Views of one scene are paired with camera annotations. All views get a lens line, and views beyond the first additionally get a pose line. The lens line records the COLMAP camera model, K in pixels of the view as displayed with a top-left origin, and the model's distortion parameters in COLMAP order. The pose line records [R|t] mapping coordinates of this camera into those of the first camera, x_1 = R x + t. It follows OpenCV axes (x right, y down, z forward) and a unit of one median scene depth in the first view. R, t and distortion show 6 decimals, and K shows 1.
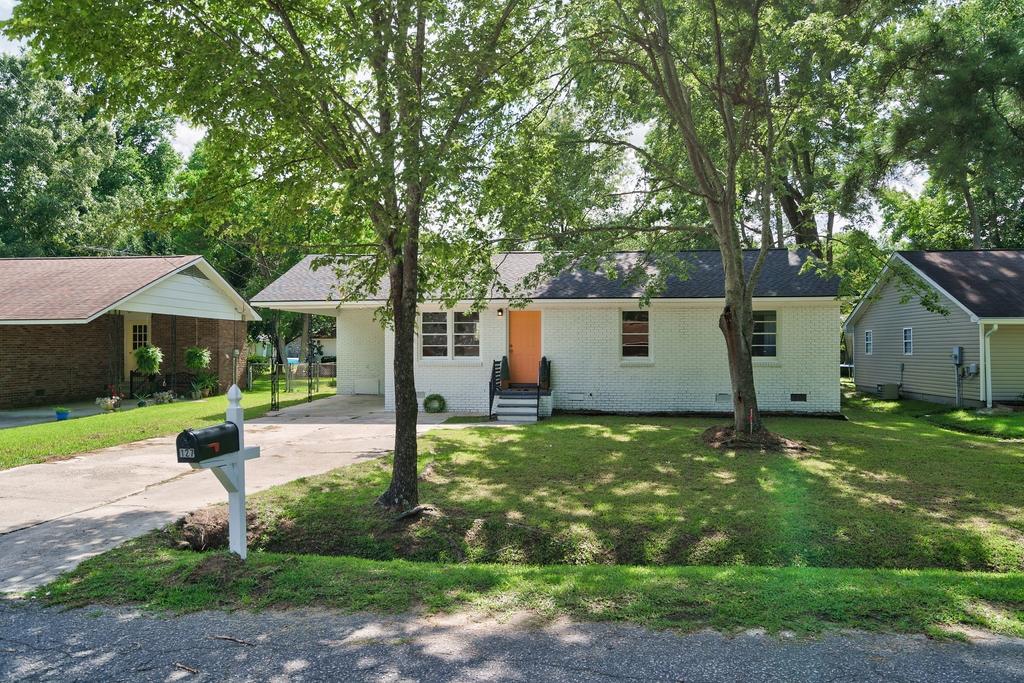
lens RADIAL K [[736.6, 0, 513.2], [0, 736.6, 343.8], [0, 0, 1]] dist [-0.001209, -0.000870]
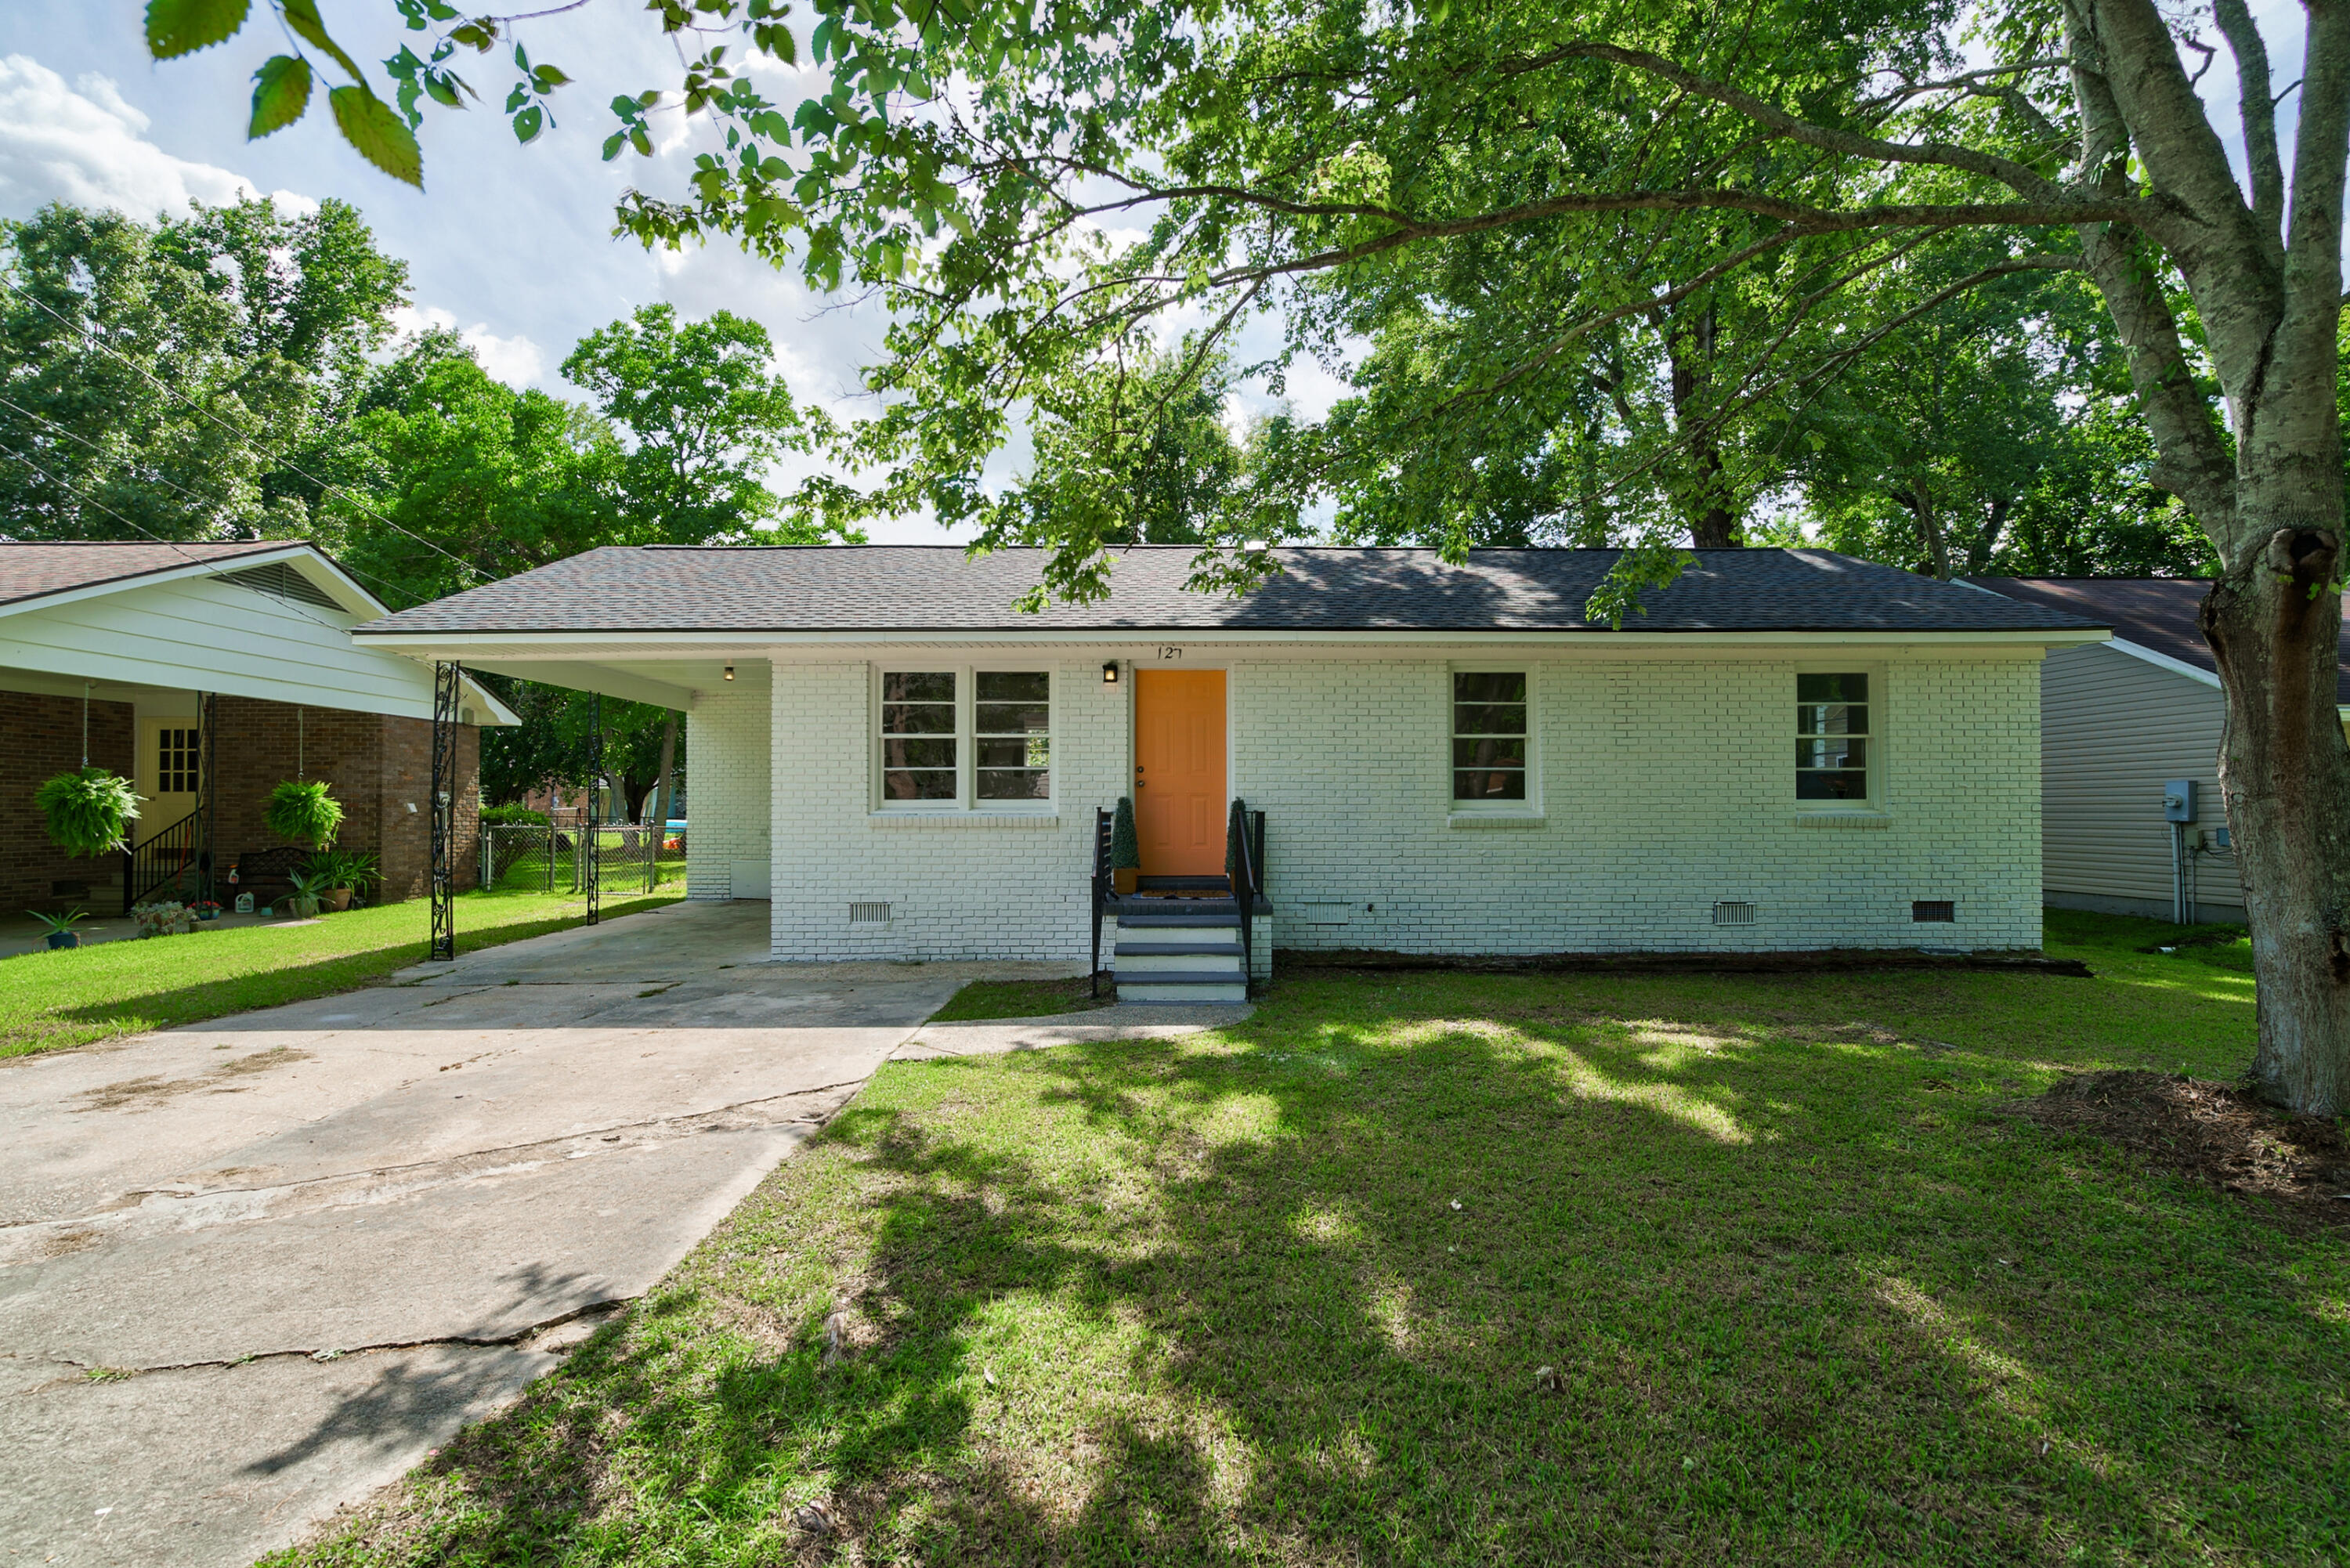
lens RADIAL K [[1098.7, 0, 1165.7], [0, 1098.7, 787.4], [0, 0, 1]] dist [-0.000582, 0.000141]
pose [[0.995800, 0.001220, 0.091543, -0.038893], [-0.000072, 0.999921, -0.012545, 0.018163], [-0.091551, 0.012486, 0.995722, 0.480329]]
